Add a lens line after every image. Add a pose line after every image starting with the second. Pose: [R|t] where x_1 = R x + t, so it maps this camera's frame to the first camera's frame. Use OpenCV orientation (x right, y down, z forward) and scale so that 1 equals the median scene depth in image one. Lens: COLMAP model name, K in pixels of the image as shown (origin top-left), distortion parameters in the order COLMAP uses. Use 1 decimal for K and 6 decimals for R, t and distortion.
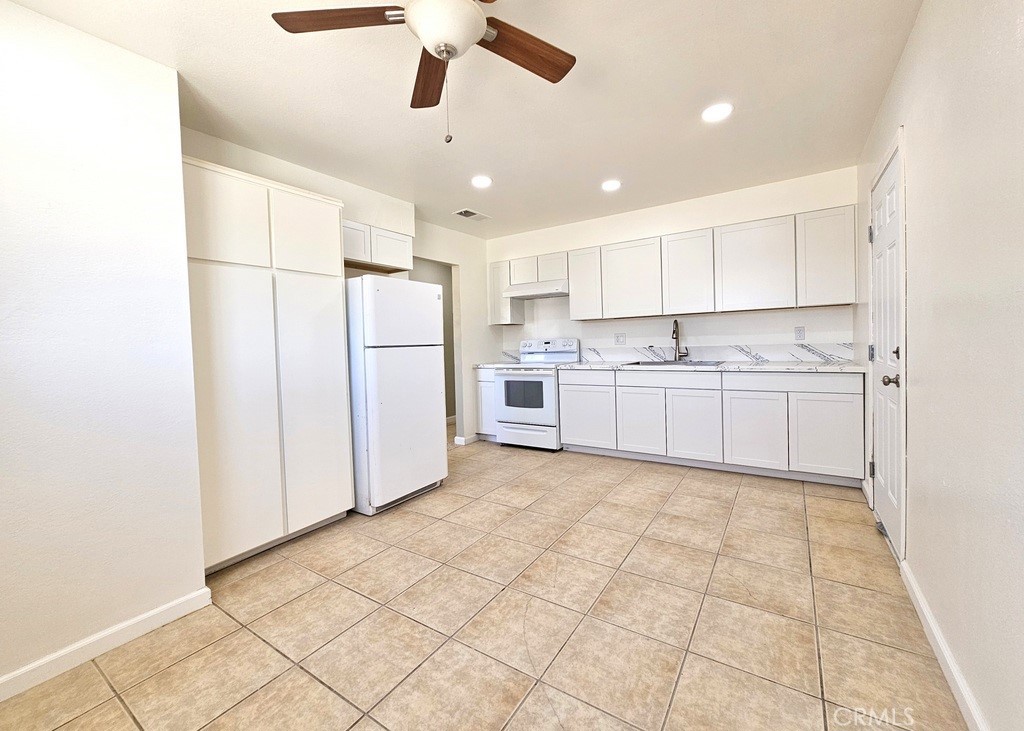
lens RADIAL K [[422.7, 0, 501.0], [0, 422.7, 352.6], [0, 0, 1]] dist [-0.000338, -0.000127]
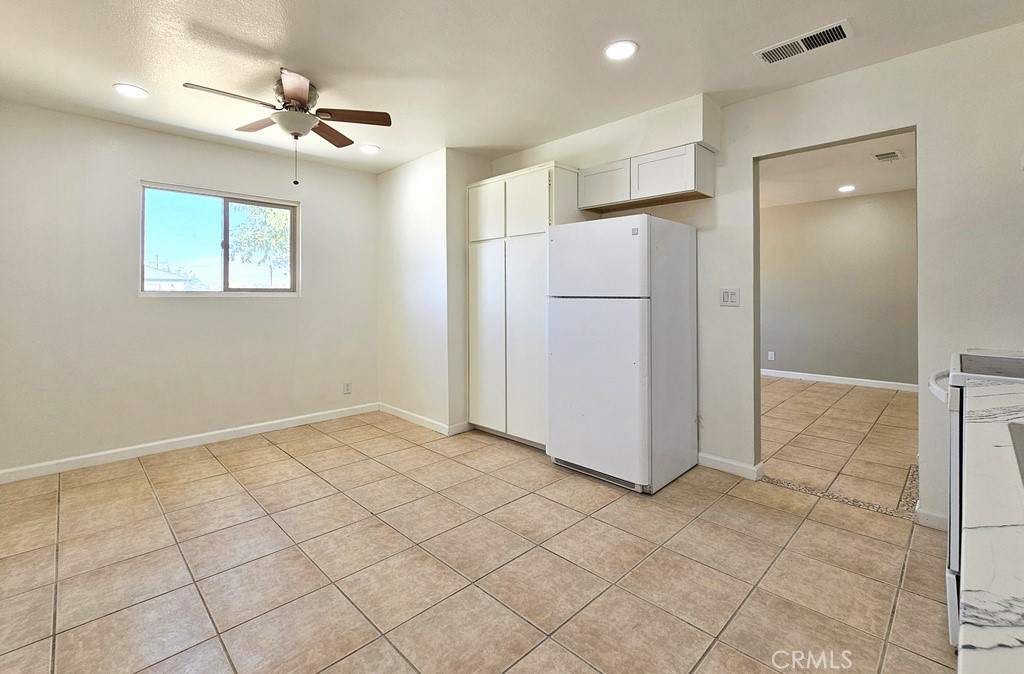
lens RADIAL K [[452.0, 0, 507.9], [0, 452.0, 294.2], [0, 0, 1]] dist [-0.001490, -0.000213]
pose [[-0.193223, 0.035104, -0.980527, 0.555800], [-0.019569, 0.999023, 0.039622, -0.043604], [0.980960, 0.026844, -0.192347, 0.789678]]
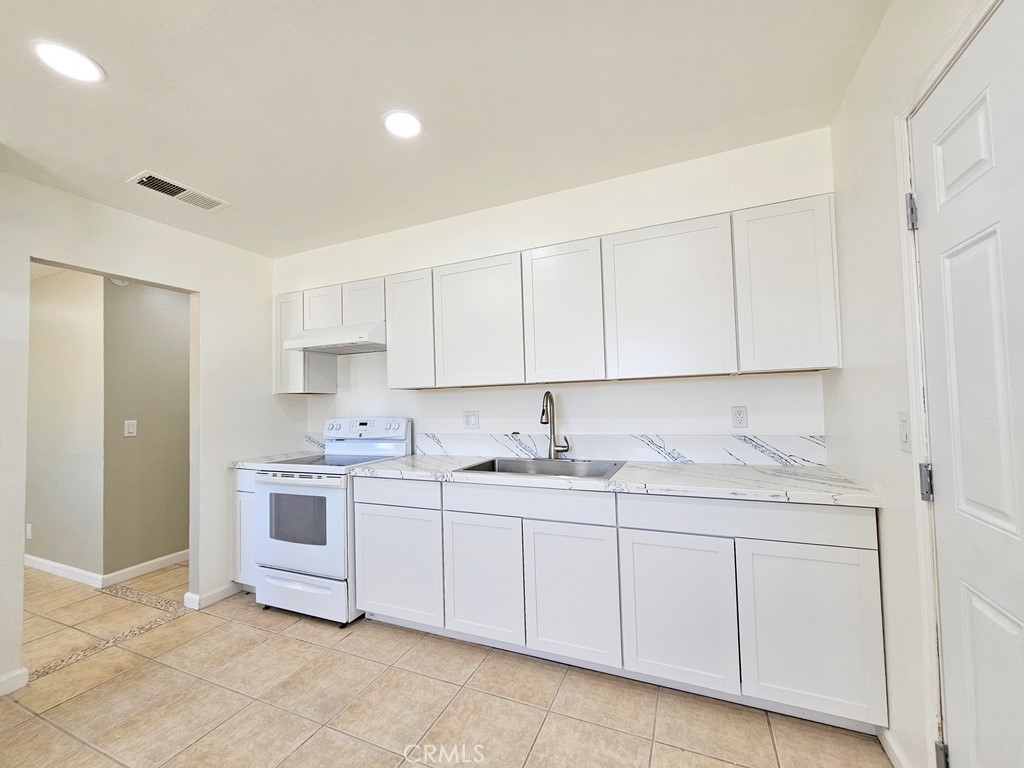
lens RADIAL K [[421.4, 0, 504.3], [0, 421.4, 386.1], [0, 0, 1]] dist [0.000200, 0.000080]
pose [[0.984118, 0.010647, 0.177198, 0.251696], [0.001236, 0.997765, -0.066814, -0.045771], [-0.177514, 0.065972, 0.981905, 0.433287]]
